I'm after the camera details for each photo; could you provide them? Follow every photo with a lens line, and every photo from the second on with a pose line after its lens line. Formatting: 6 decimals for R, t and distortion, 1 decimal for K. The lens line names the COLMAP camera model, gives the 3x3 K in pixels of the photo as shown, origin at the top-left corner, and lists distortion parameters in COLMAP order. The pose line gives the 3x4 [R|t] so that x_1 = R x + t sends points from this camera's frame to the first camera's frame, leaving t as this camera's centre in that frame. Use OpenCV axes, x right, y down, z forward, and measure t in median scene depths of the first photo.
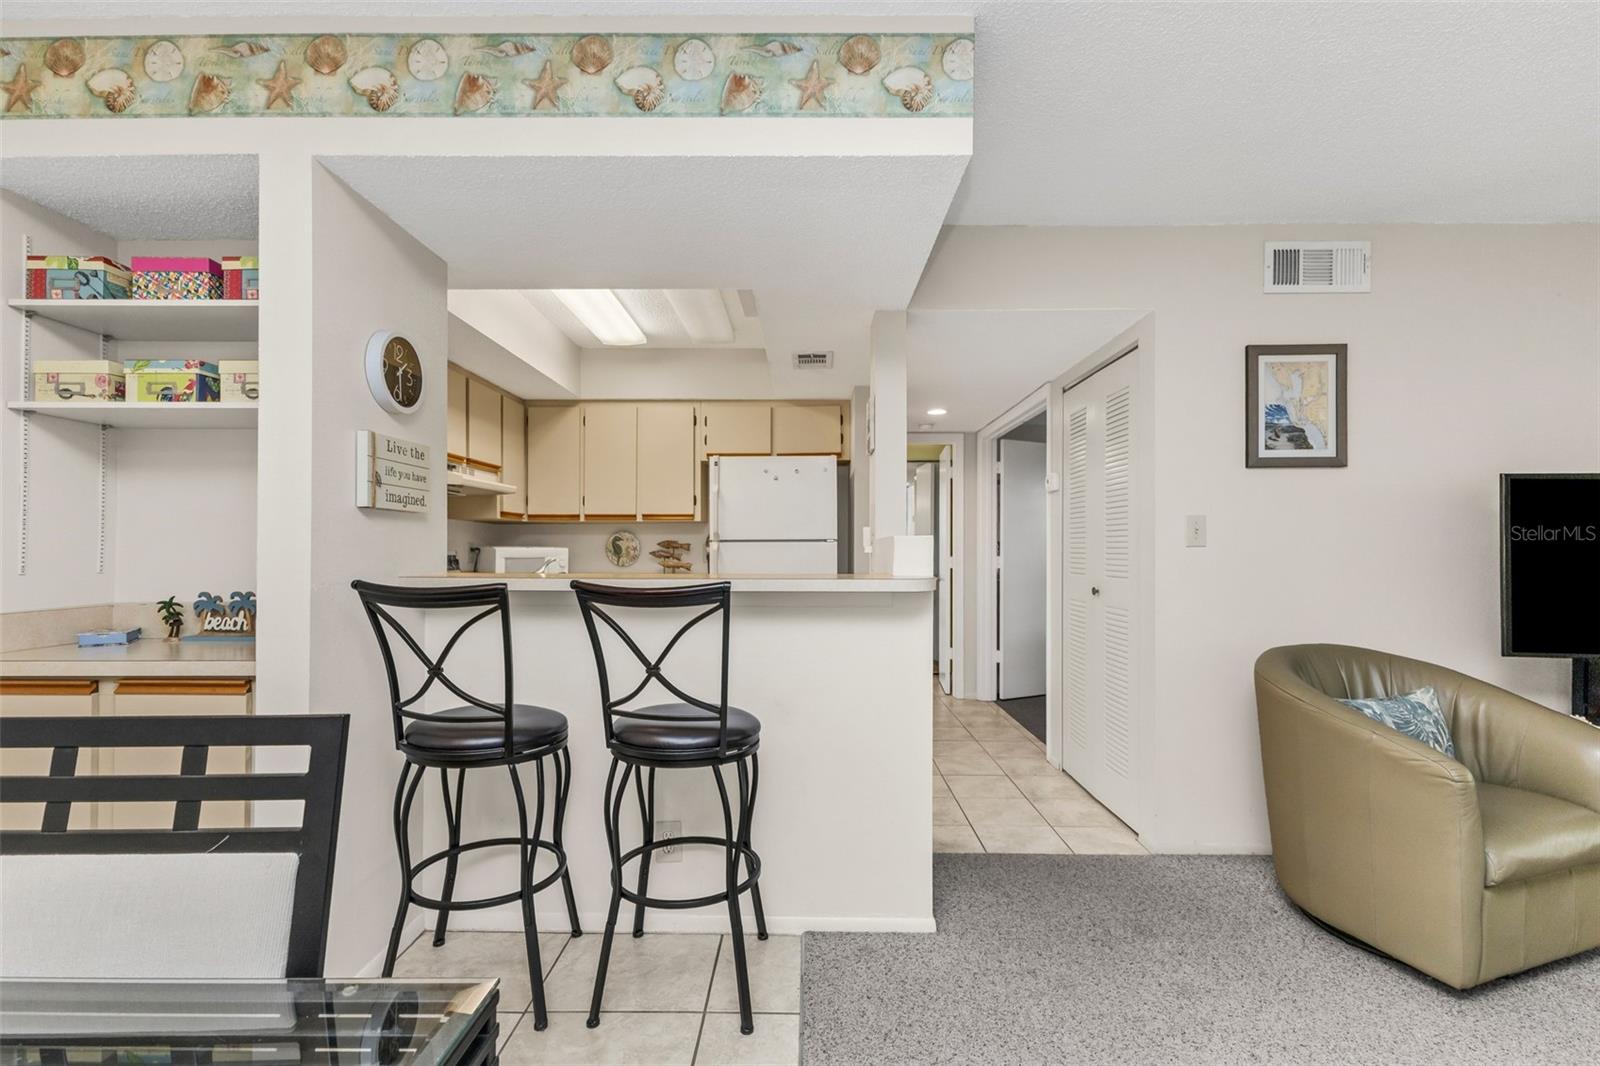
lens RADIAL K [[699.8, 0, 814.7], [0, 699.8, 543.4], [0, 0, 1]] dist [0.013898, -0.003703]
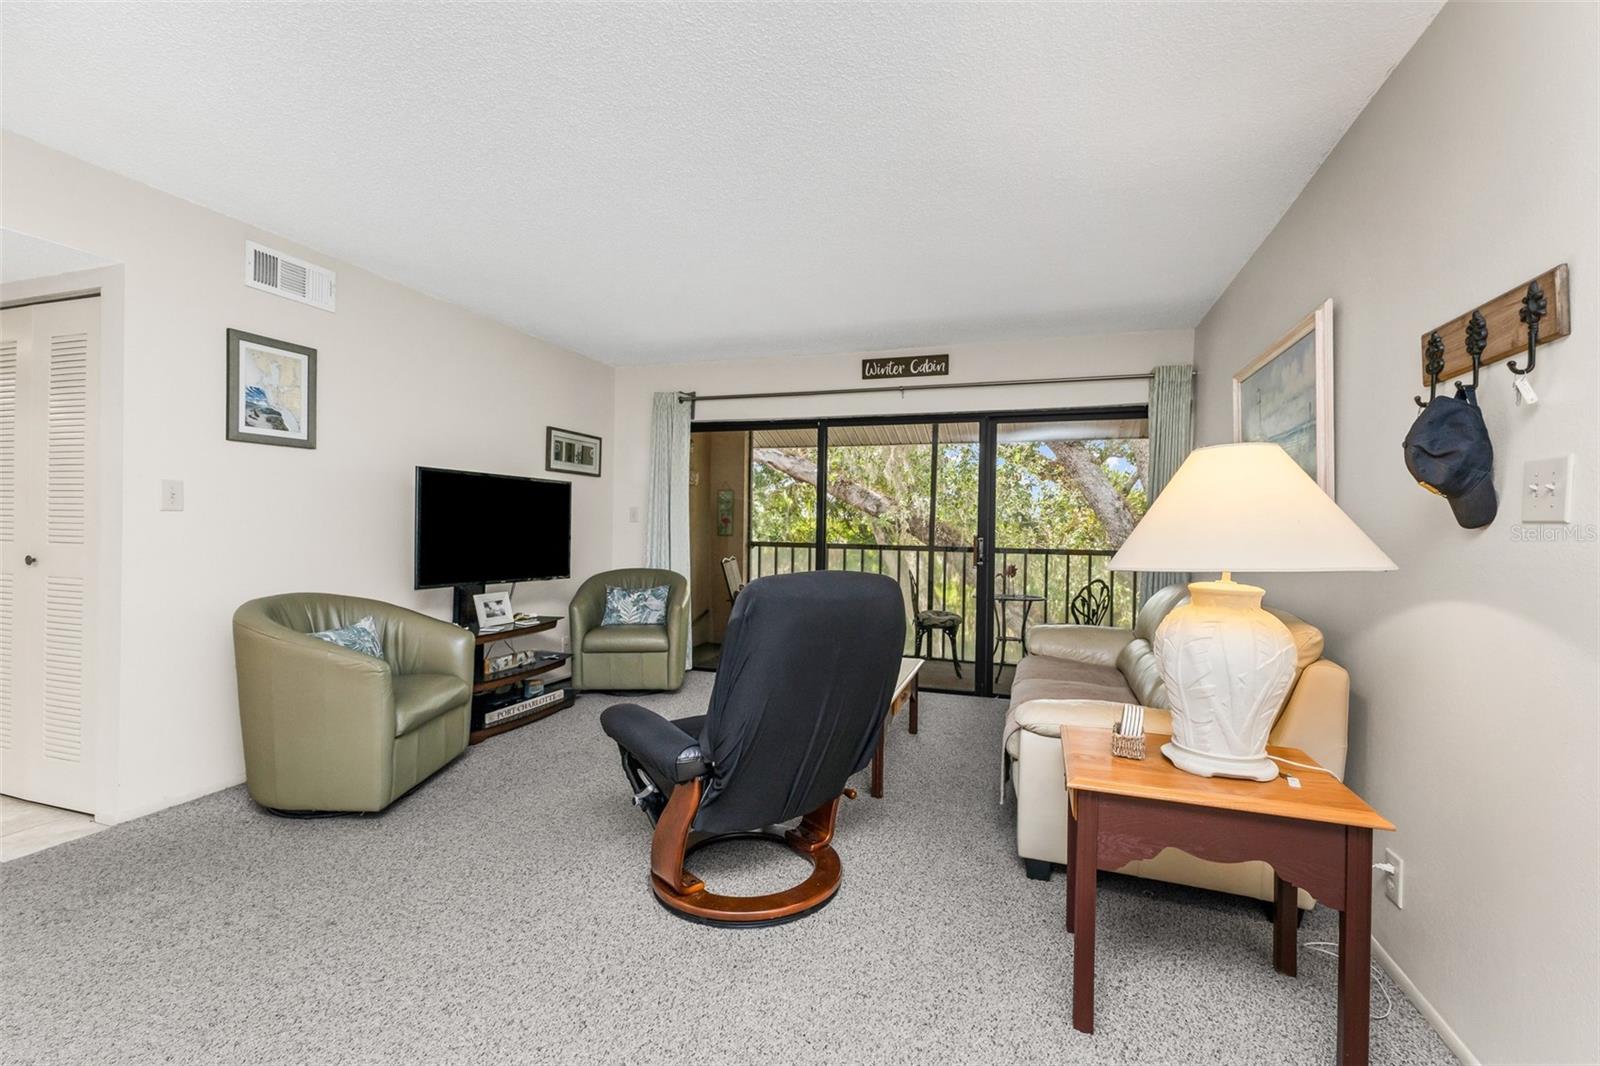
lens RADIAL K [[699.8, 0, 795.1], [0, 699.8, 529.8], [0, 0, 1]] dist [0.013898, -0.003703]
pose [[0.327459, -0.000567, 0.944865, -0.155923], [-0.020422, 0.999762, 0.007677, 0.006569], [-0.944645, -0.021810, 0.327369, -0.231549]]
